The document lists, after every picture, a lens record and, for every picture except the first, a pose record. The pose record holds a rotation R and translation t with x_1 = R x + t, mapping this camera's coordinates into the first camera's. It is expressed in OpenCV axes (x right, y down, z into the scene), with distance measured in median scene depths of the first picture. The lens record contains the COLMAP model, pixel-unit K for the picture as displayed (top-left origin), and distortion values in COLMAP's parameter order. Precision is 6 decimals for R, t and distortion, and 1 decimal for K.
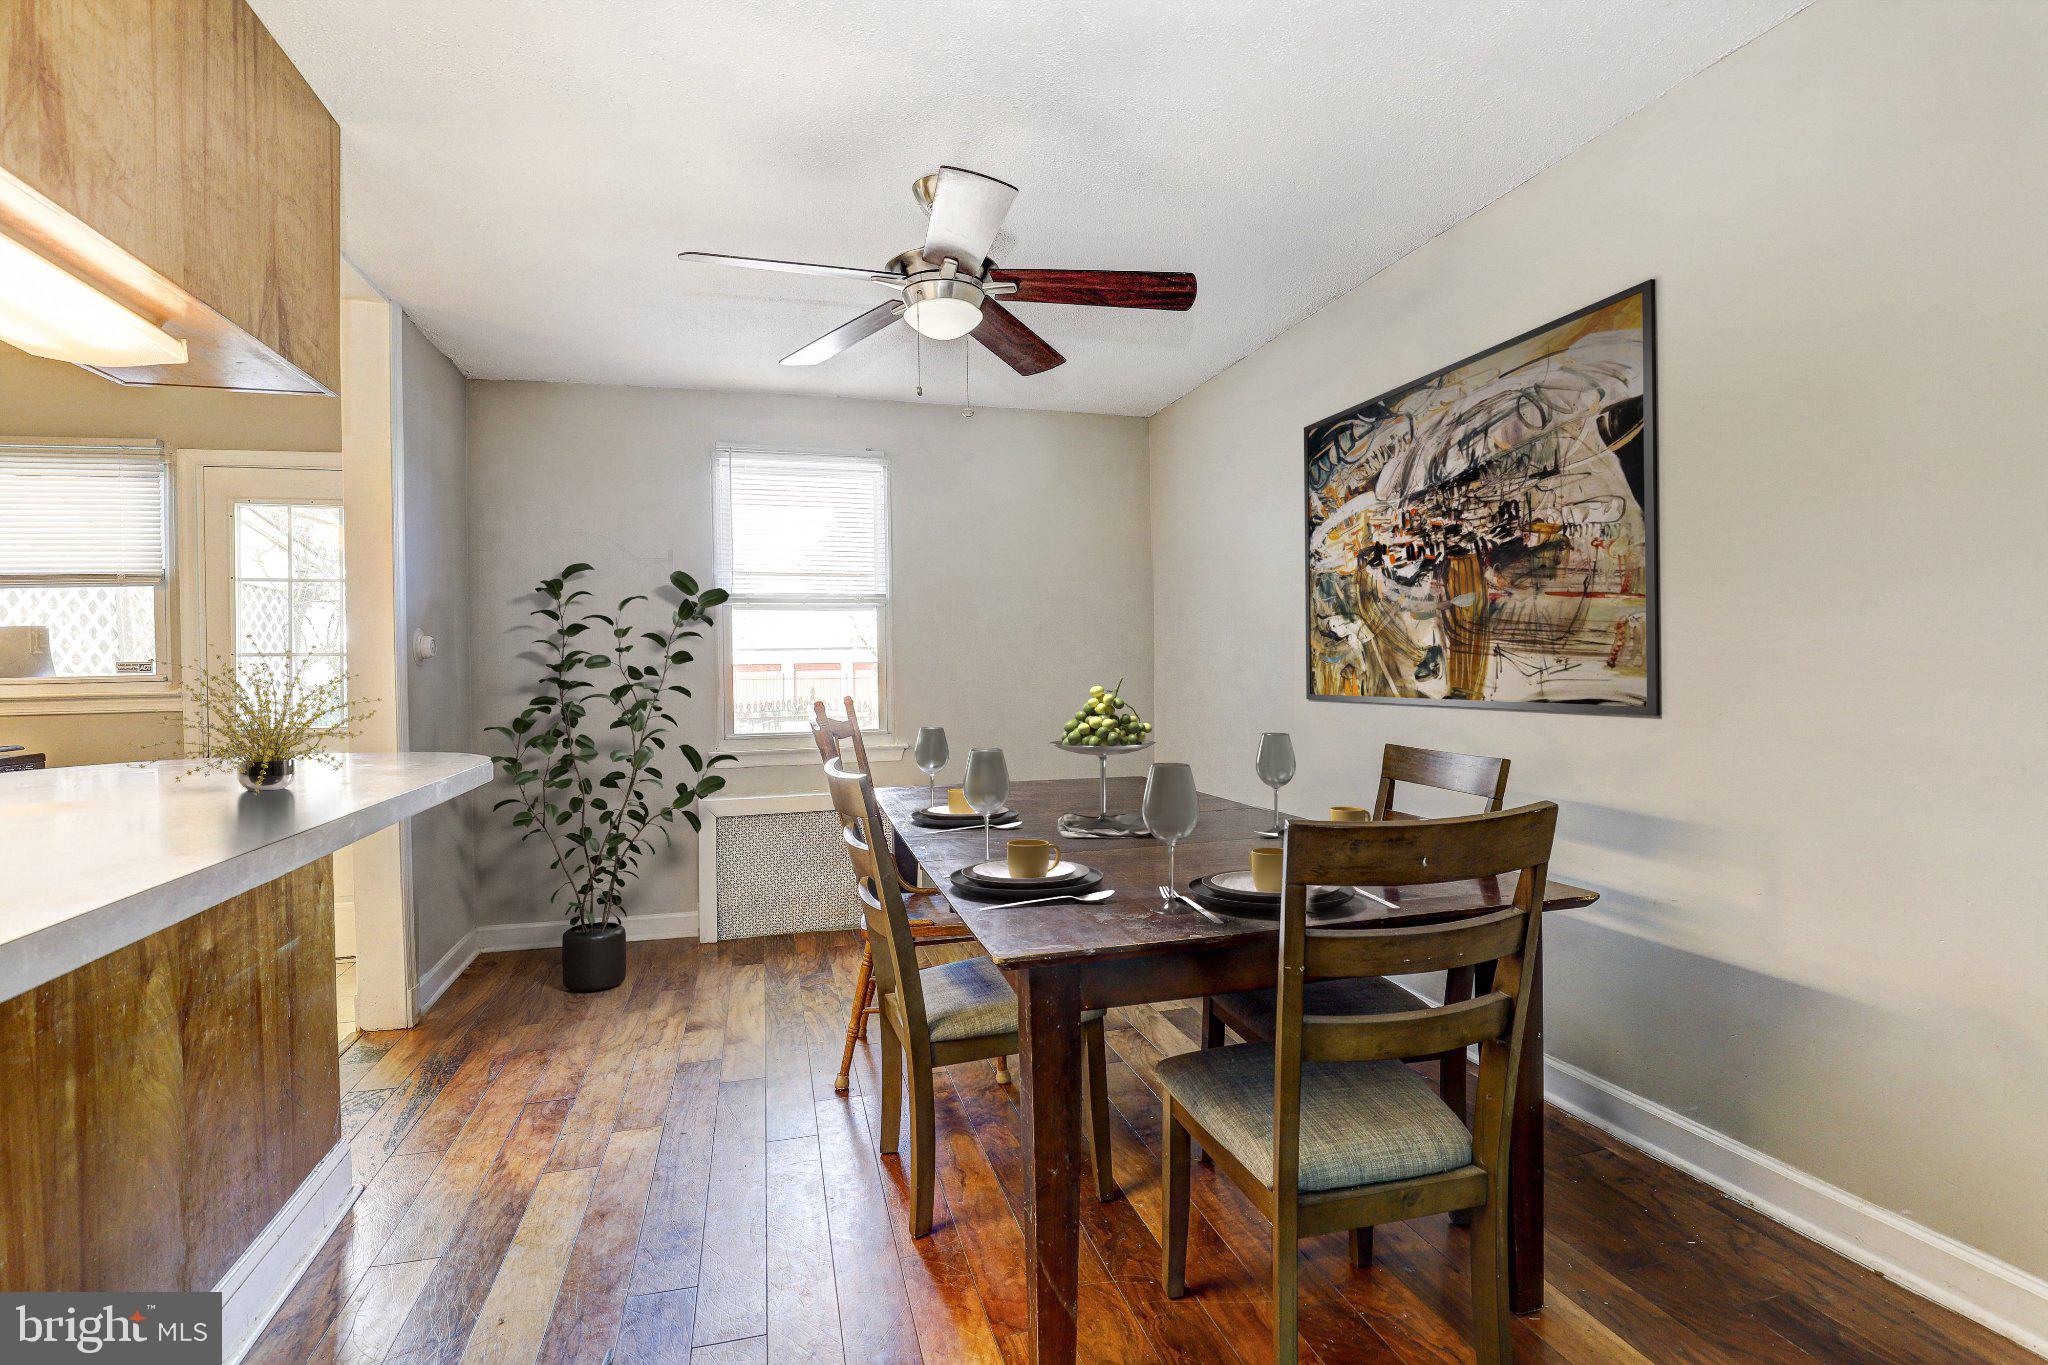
lens RADIAL K [[937.2, 0, 1023.6], [0, 937.2, 678.9], [0, 0, 1]] dist [-0.040259, 0.008925]
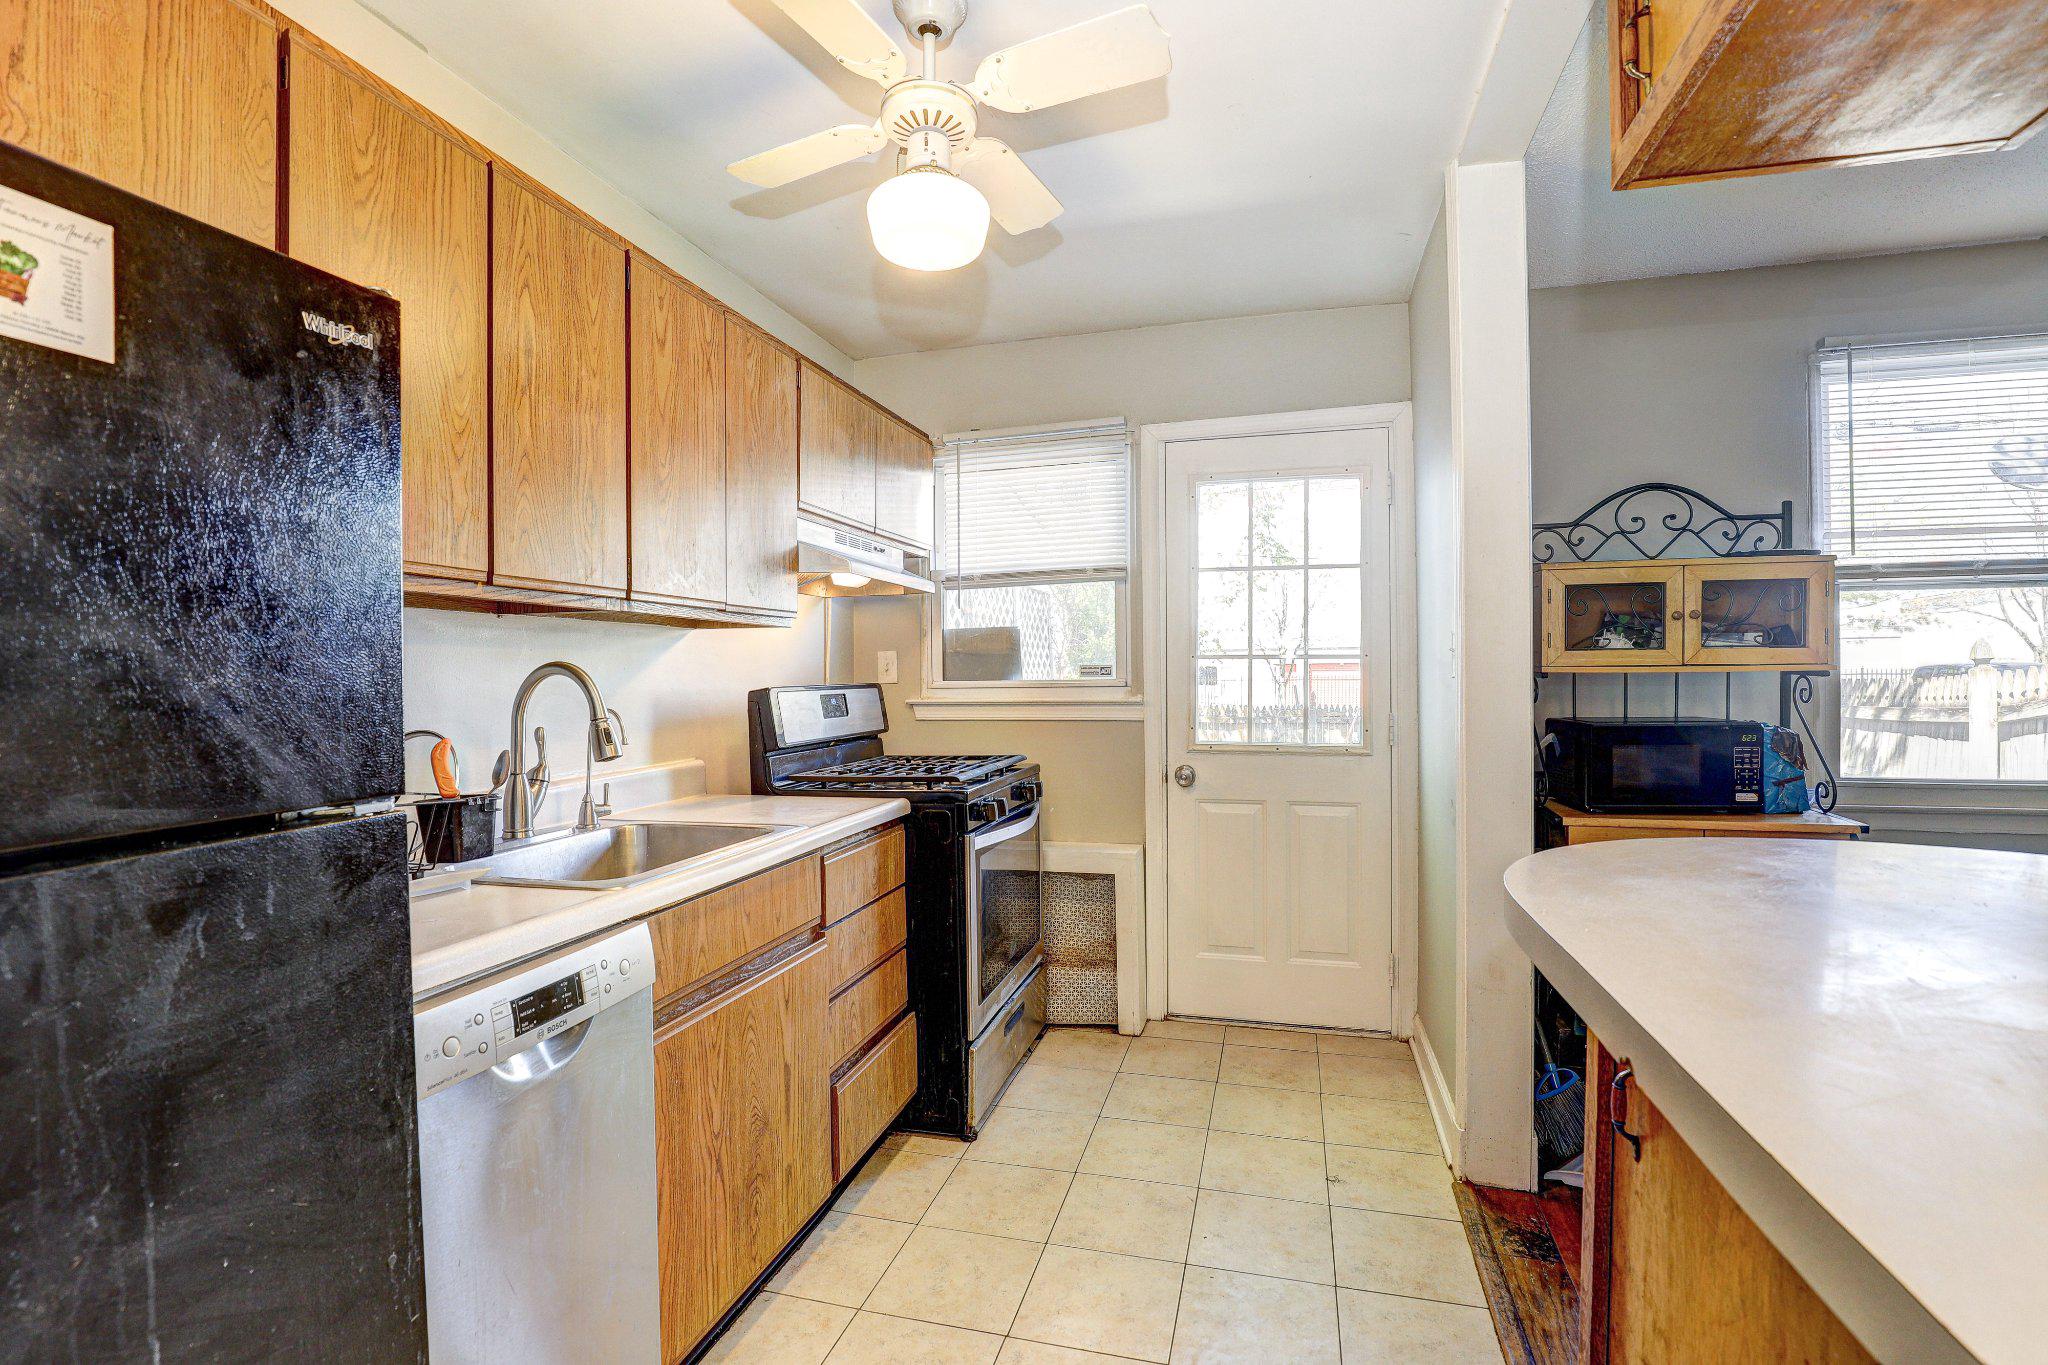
lens RADIAL K [[937.2, 0, 1023.6], [0, 937.2, 678.9], [0, 0, 1]] dist [-0.040259, 0.008925]
pose [[0.853016, 0.009672, -0.521795, -0.546662], [-0.007474, 0.999952, 0.006317, -0.010053], [0.521831, -0.001488, 0.853048, 0.158099]]
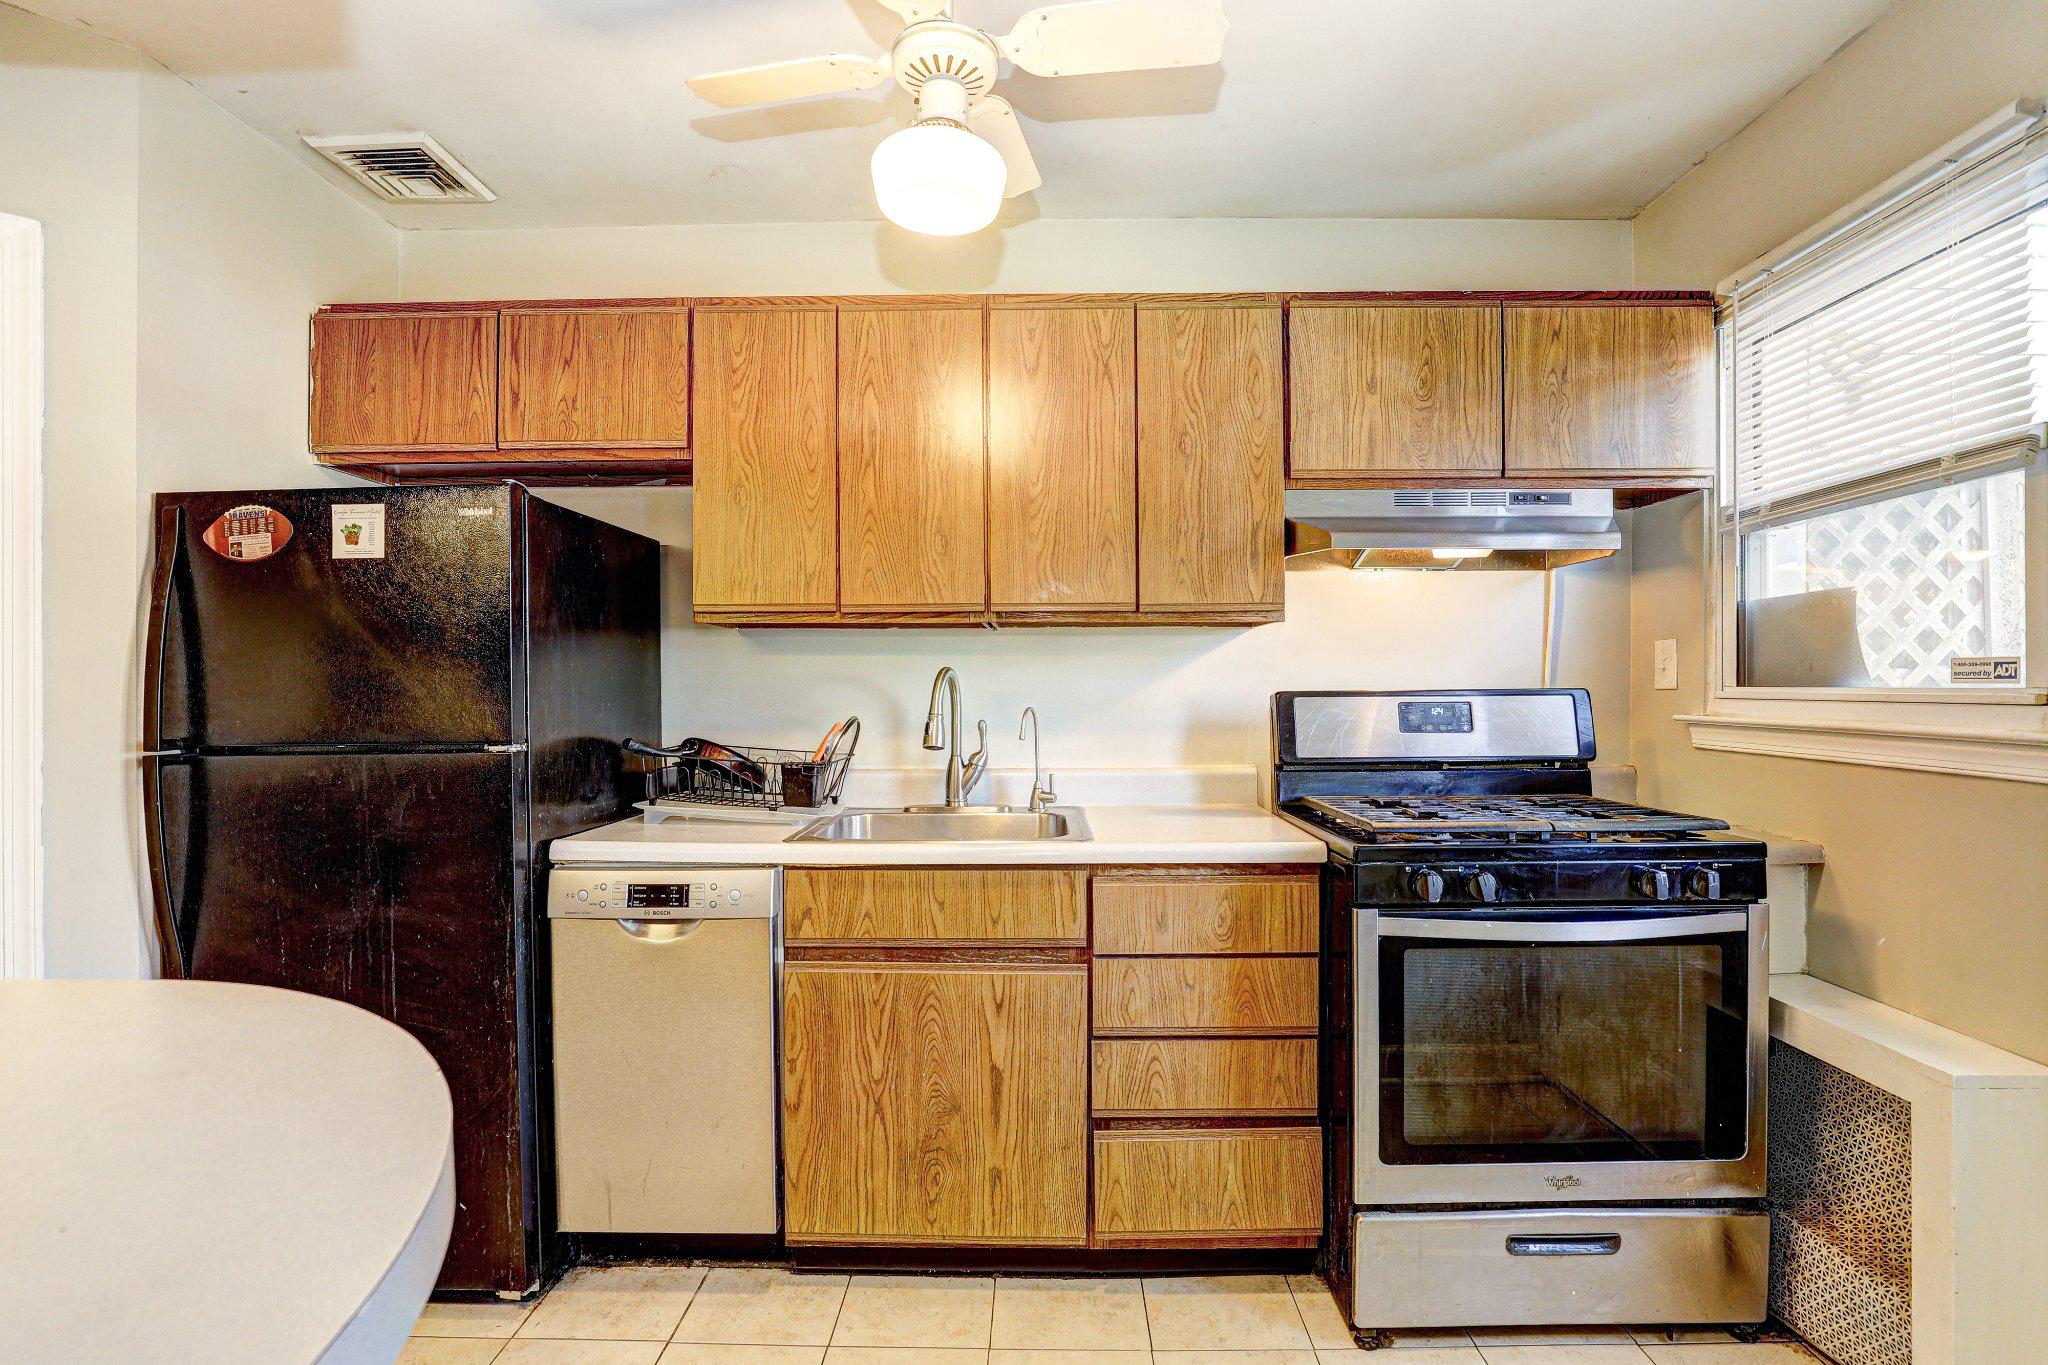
lens RADIAL K [[959.7, 0, 1024.0], [0, 959.7, 682.5], [0, 0, 1]] dist [-0.029216, -0.000138]
pose [[-0.289824, 0.016879, -0.956931, -0.426951], [0.002379, 0.999854, 0.016916, -0.014868], [0.957077, 0.002626, -0.289821, 0.687743]]
